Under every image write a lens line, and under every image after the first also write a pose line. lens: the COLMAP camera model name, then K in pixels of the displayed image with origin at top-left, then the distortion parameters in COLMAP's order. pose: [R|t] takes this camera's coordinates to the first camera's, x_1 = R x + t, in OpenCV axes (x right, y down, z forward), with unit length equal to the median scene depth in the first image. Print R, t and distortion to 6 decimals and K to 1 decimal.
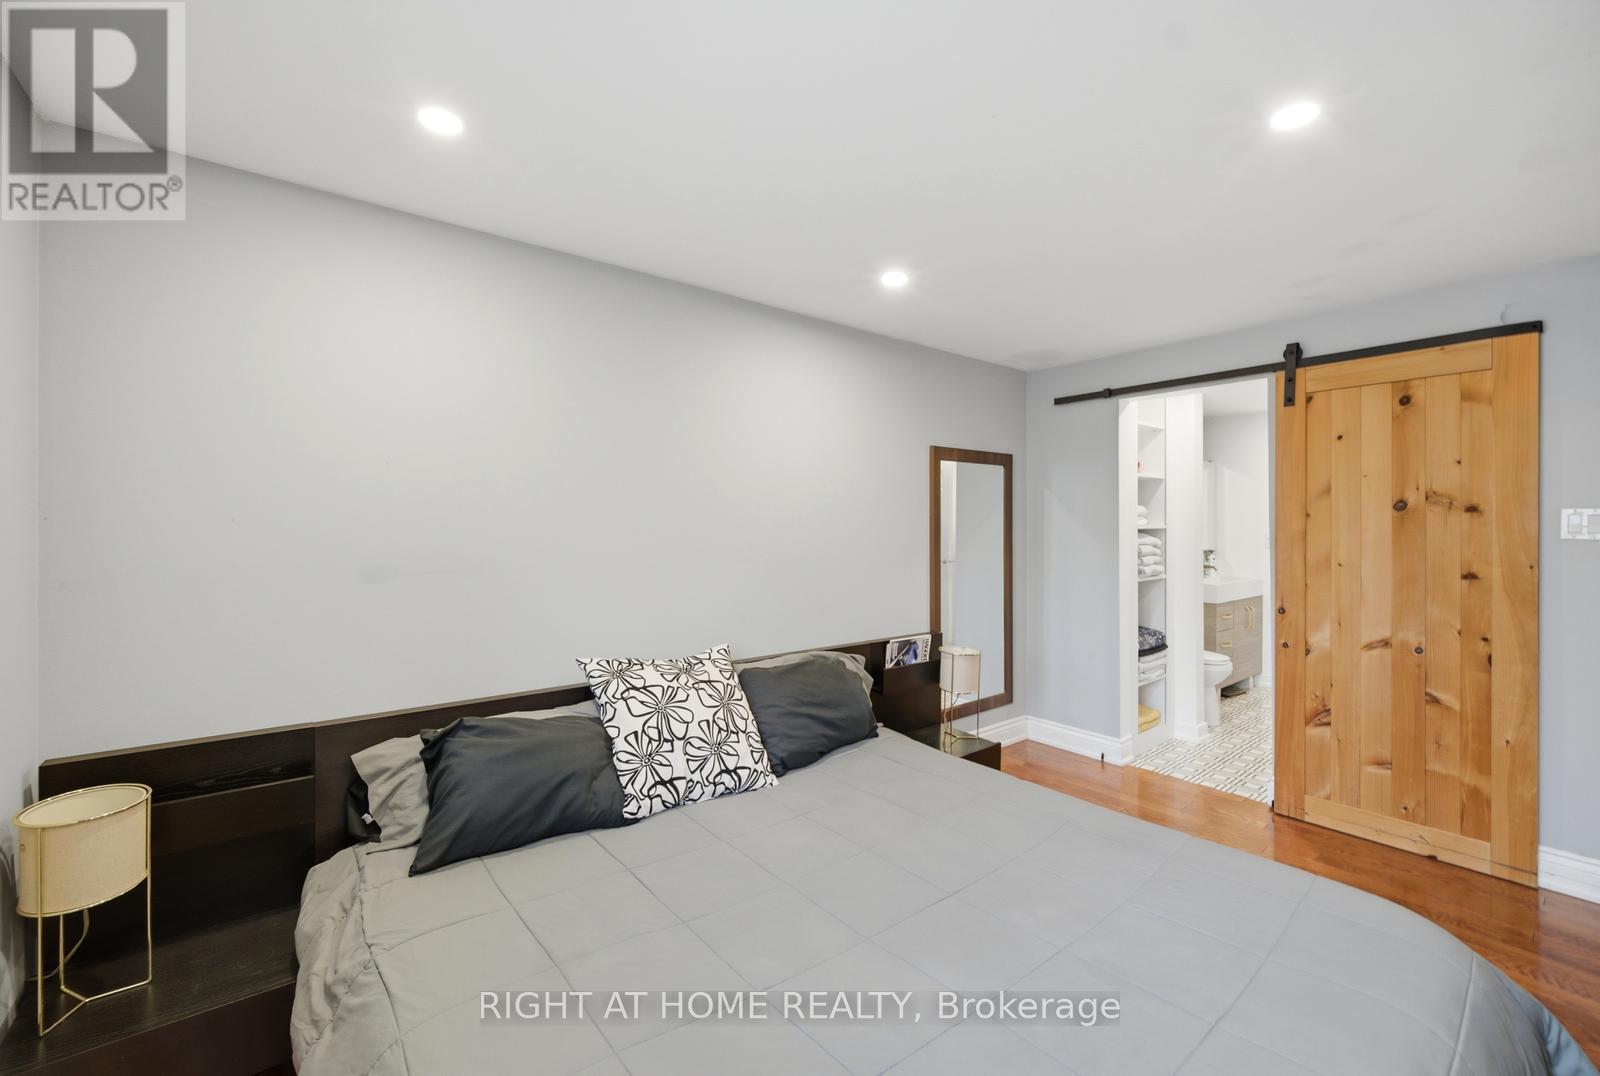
lens RADIAL K [[655.4, 0, 795.4], [0, 655.4, 529.9], [0, 0, 1]] dist [-0.001483, -0.000109]
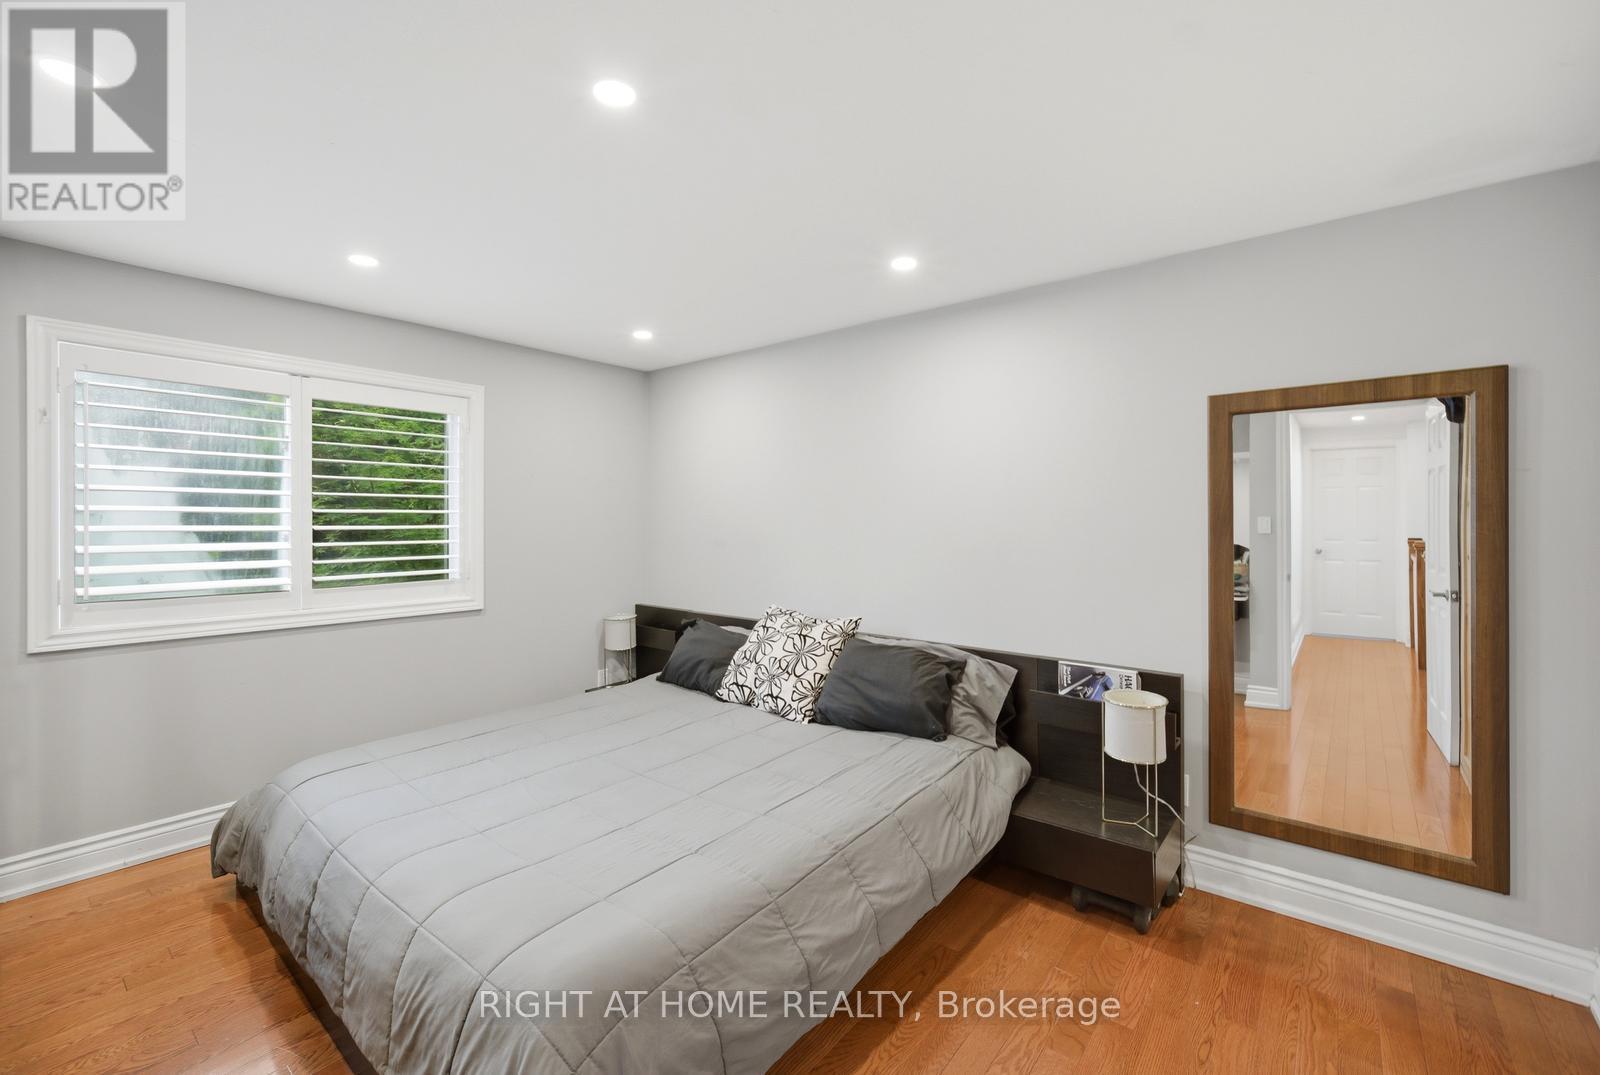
lens RADIAL K [[655.4, 0, 796.9], [0, 655.4, 531.9], [0, 0, 1]] dist [-0.001483, -0.000109]
pose [[0.218573, -0.007486, -0.975792, 1.161275], [-0.018708, 0.999755, -0.011860, 0.035021], [0.975641, 0.020847, 0.218379, 0.684753]]
